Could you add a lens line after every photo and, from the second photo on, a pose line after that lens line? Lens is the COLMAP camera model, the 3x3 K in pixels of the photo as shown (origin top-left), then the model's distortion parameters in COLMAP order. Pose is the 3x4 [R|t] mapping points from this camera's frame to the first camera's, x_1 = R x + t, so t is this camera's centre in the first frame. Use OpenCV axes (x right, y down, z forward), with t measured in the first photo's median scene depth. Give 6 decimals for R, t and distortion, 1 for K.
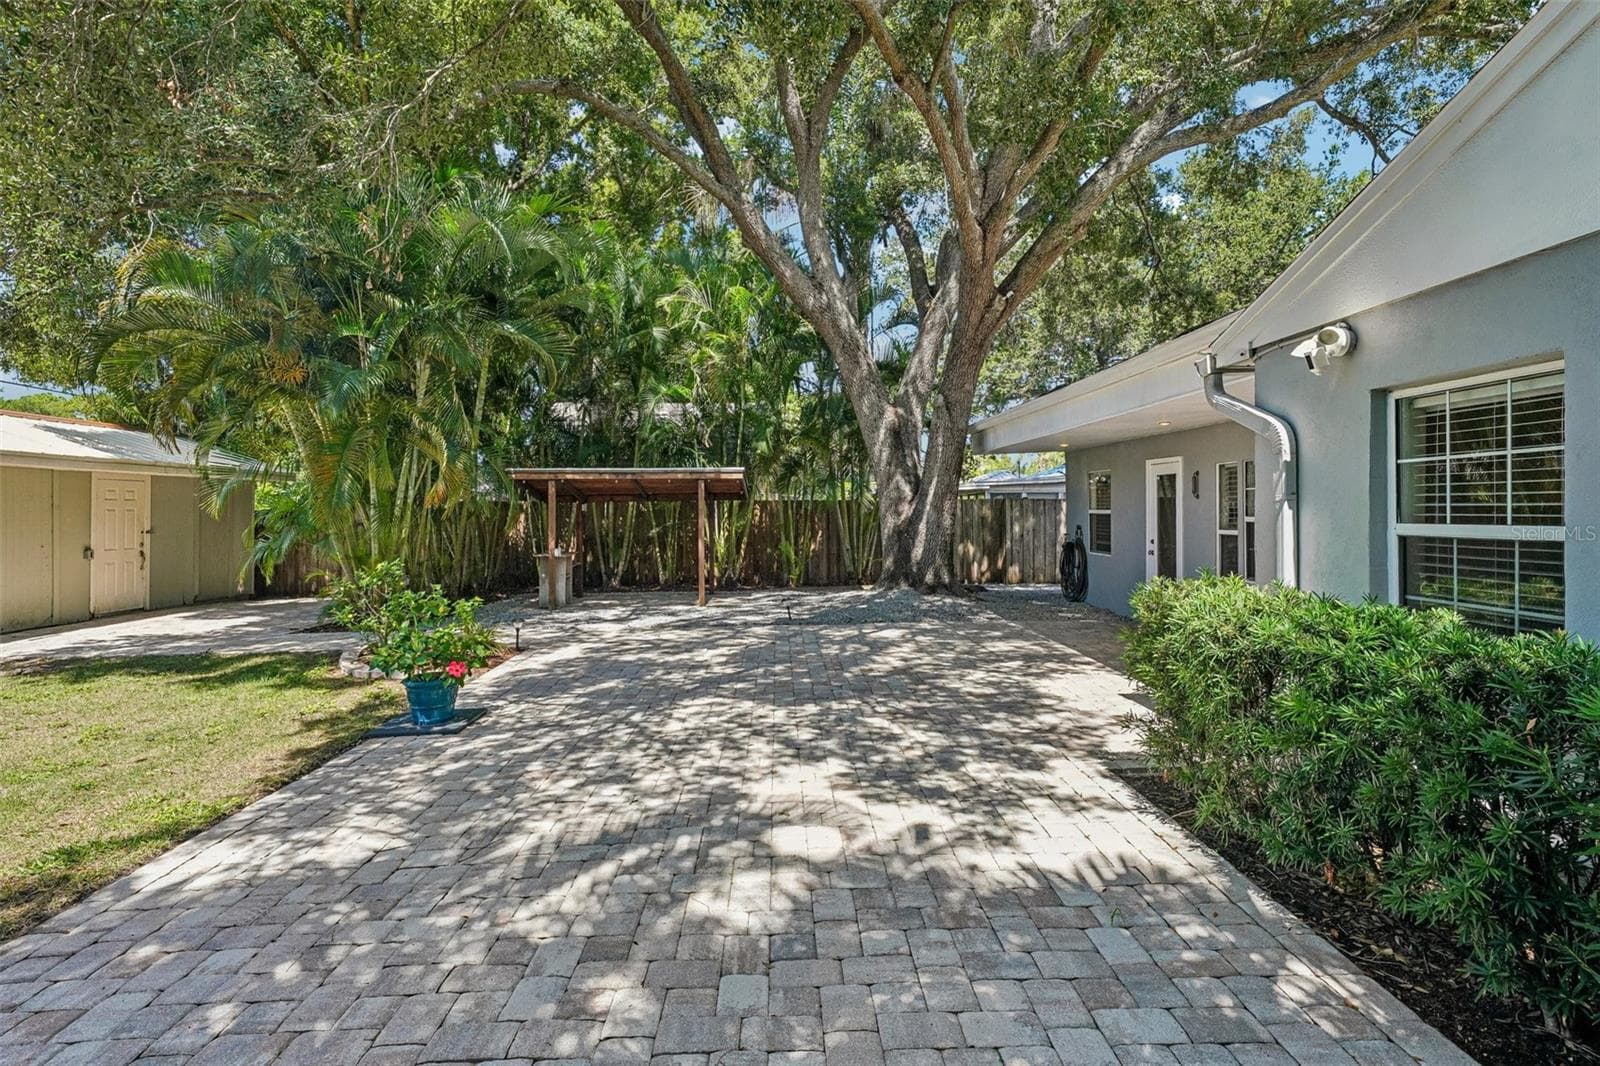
lens RADIAL K [[822.1, 0, 802.8], [0, 822.1, 511.0], [0, 0, 1]] dist [0.006526, 0.002194]
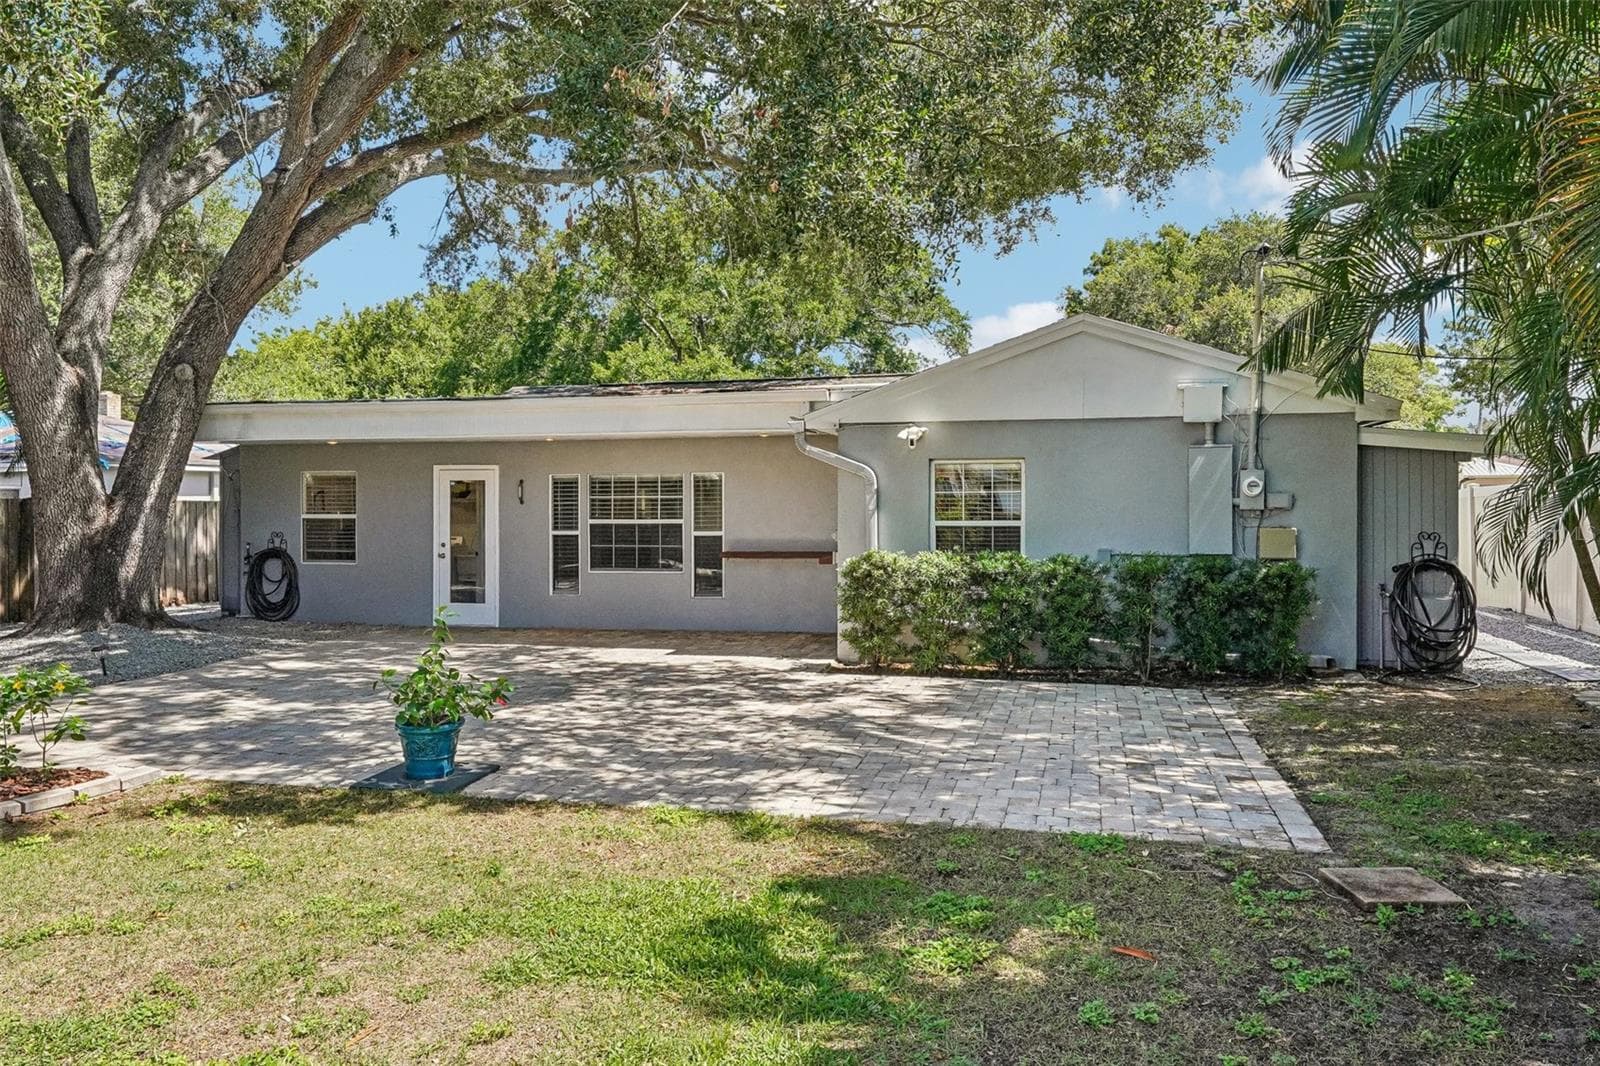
lens RADIAL K [[1136.9, 0, 807.0], [0, 1136.9, 513.4], [0, 0, 1]] dist [0.006976, -0.001338]
pose [[0.266295, -0.001100, 0.963891, -1.786945], [0.000183, 0.999999, 0.001091, -0.008236], [-0.963892, -0.000114, 0.266295, 0.409341]]
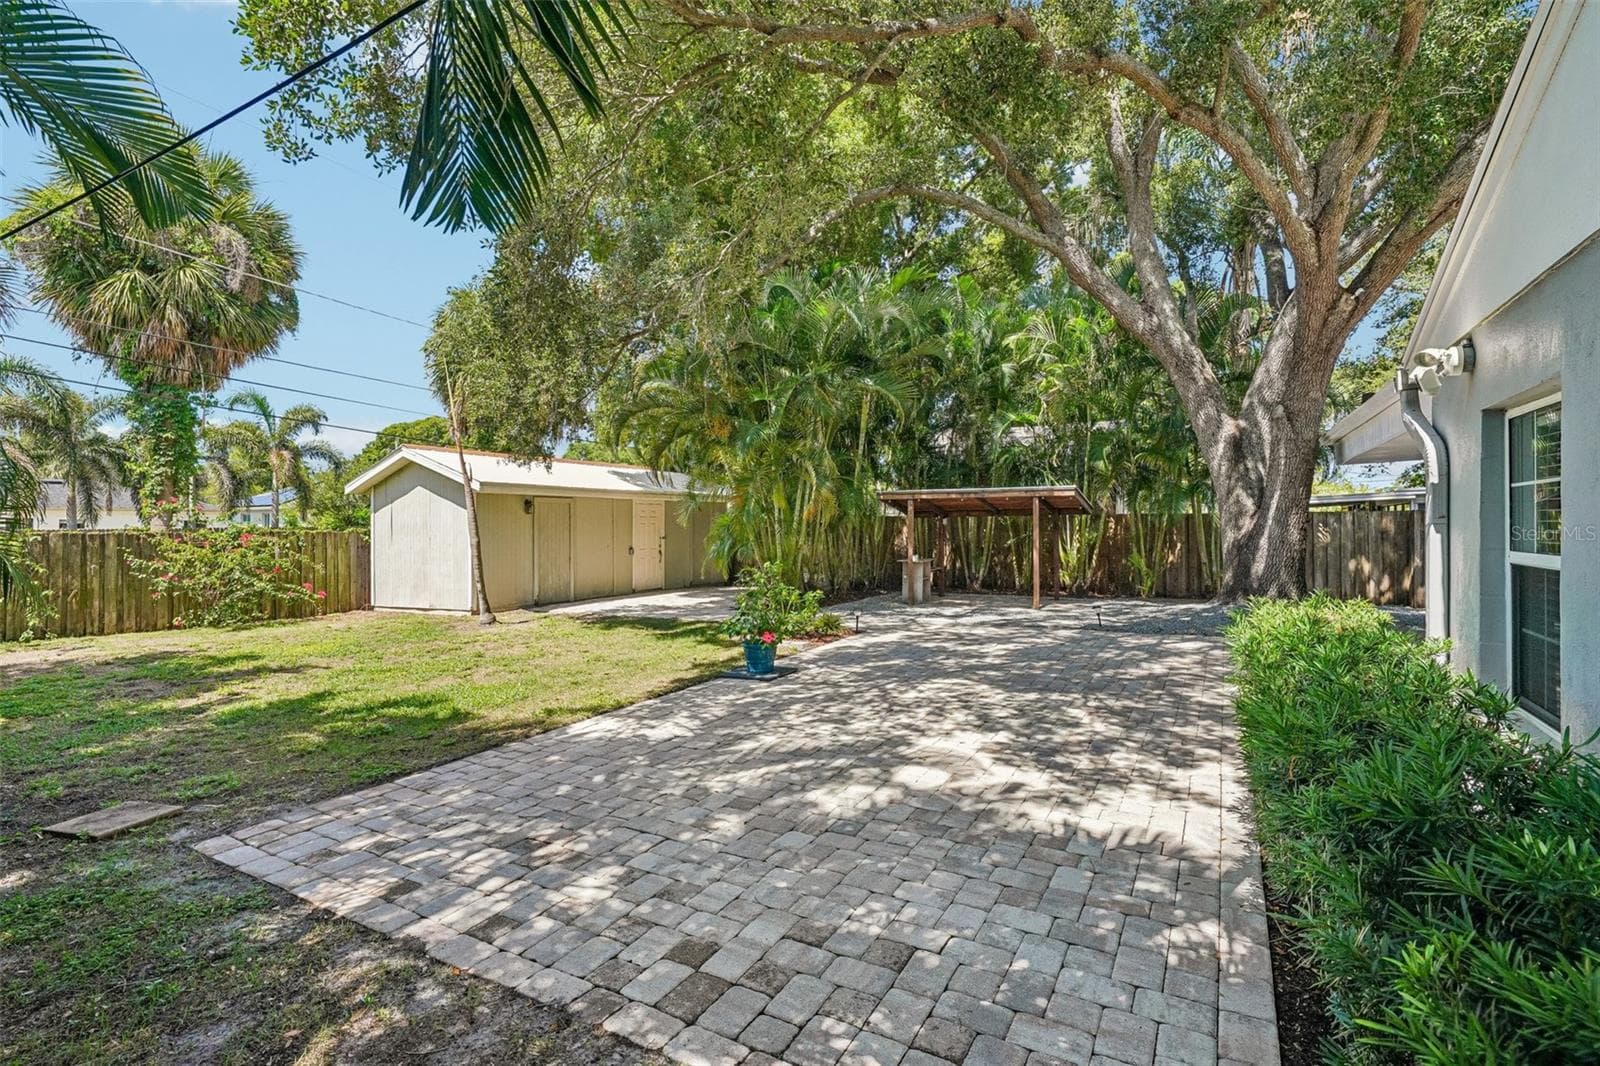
lens RADIAL K [[751.2, 0, 800.0], [0, 751.2, 533.0], [0, 0, 1]] dist [-0.010282, -0.000282]
pose [[0.852272, 0.007605, -0.523043, 0.375037], [0.000915, 0.999871, 0.016029, -0.015166], [0.523097, -0.014139, 0.852156, -0.116277]]
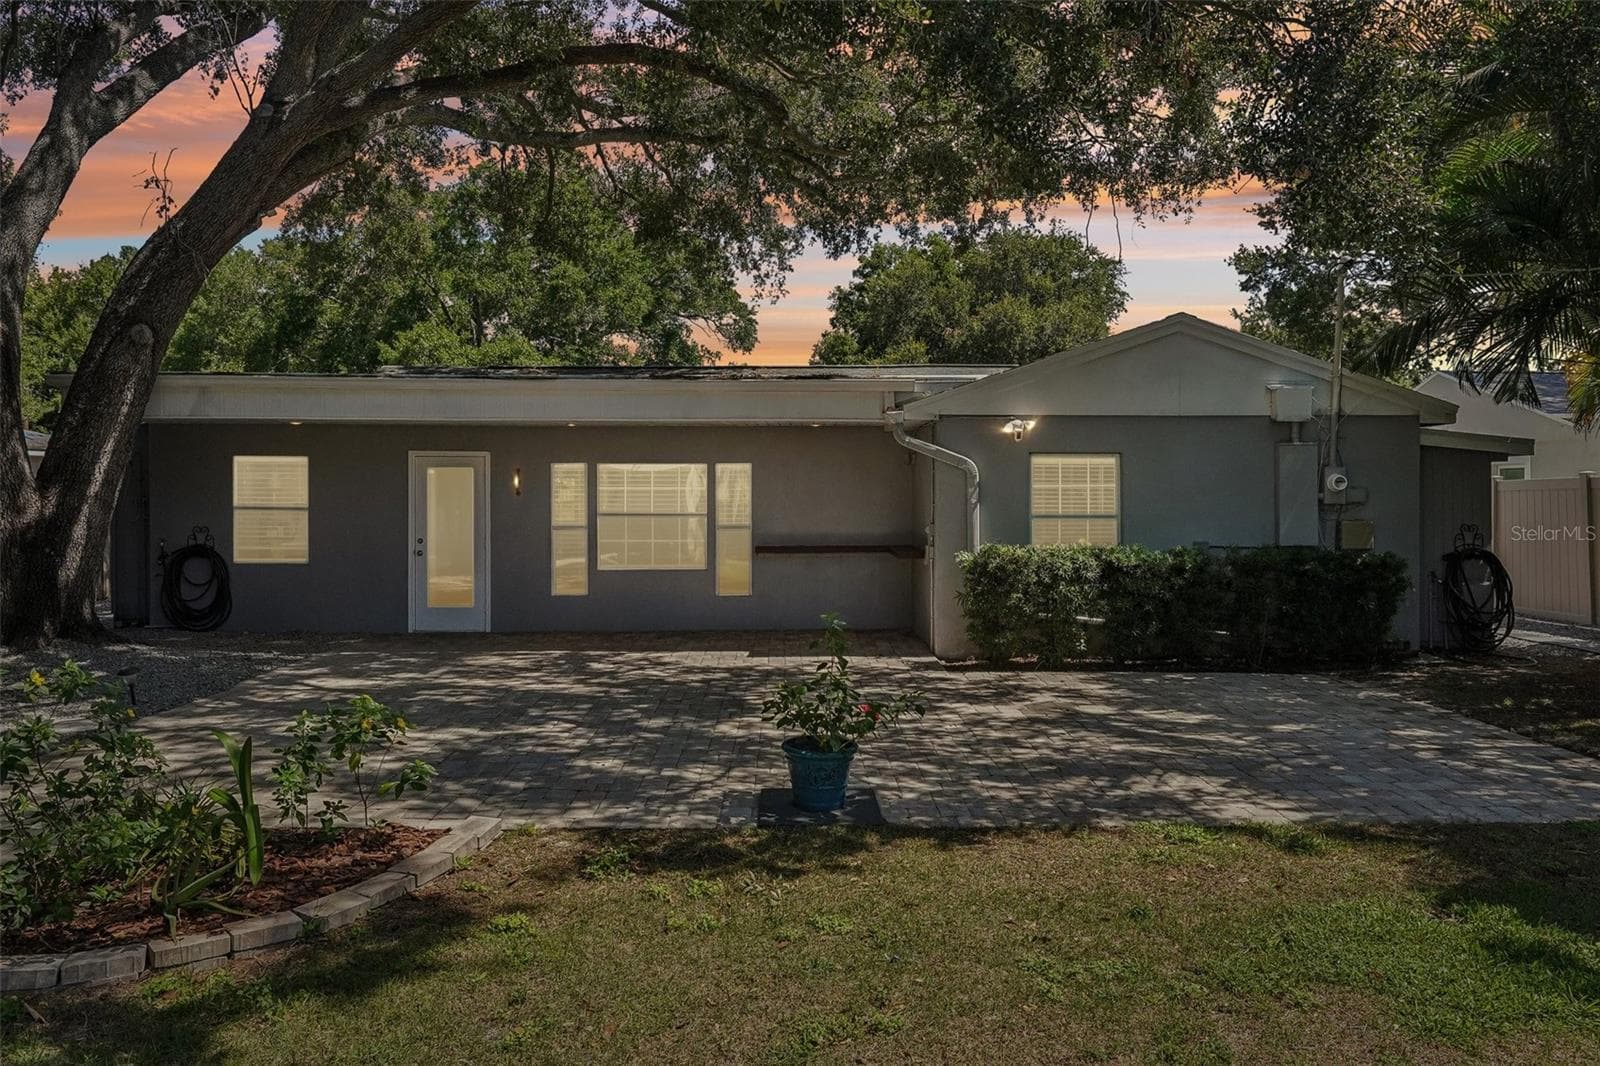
lens RADIAL K [[1126.1, 0, 797.1], [0, 1126.1, 498.7], [0, 0, 1]] dist [-0.030375, 0.052387]
pose [[0.009523, 0.005096, 0.999942, -1.771242], [-0.002789, 0.999983, -0.005070, -0.008981], [-0.999951, -0.002740, 0.009537, 1.244444]]
